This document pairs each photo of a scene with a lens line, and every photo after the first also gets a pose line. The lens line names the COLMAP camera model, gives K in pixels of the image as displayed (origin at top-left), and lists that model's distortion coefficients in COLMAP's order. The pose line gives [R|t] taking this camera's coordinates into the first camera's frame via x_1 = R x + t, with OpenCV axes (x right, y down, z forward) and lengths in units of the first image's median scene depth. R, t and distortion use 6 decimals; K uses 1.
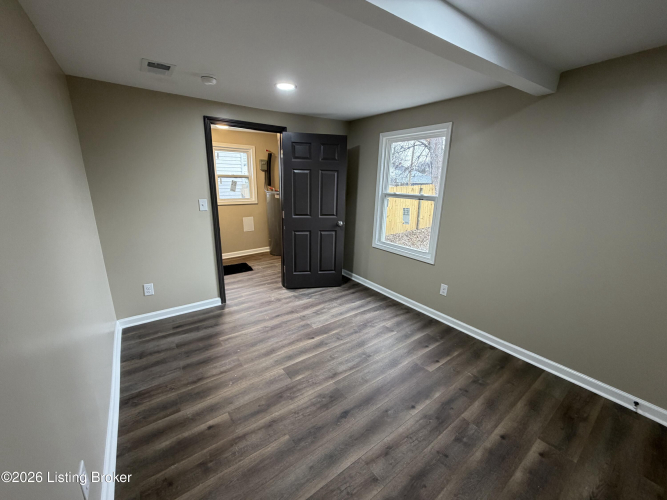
lens RADIAL K [[263.0, 0, 329.5], [0, 263.0, 250.2], [0, 0, 1]] dist [-0.000635, 0.000039]
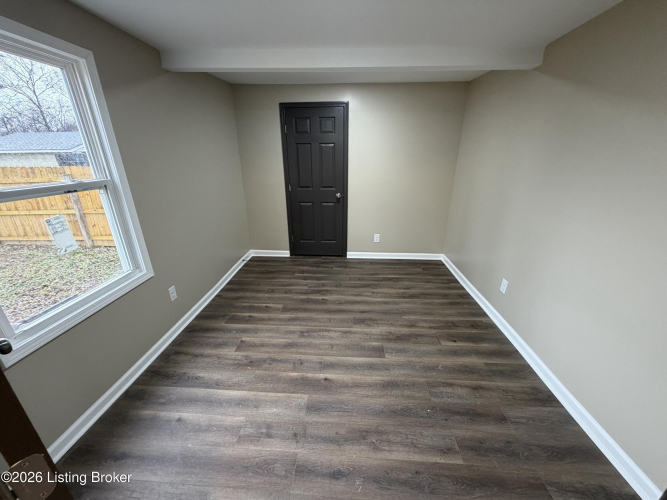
lens RADIAL K [[263.0, 0, 331.7], [0, 263.0, 249.9], [0, 0, 1]] dist [-0.000635, 0.000039]
pose [[-0.764063, -0.239400, 0.599079, -0.468357], [0.158806, 0.830235, 0.534313, -0.382509], [-0.625291, 0.503386, -0.596334, 1.376729]]
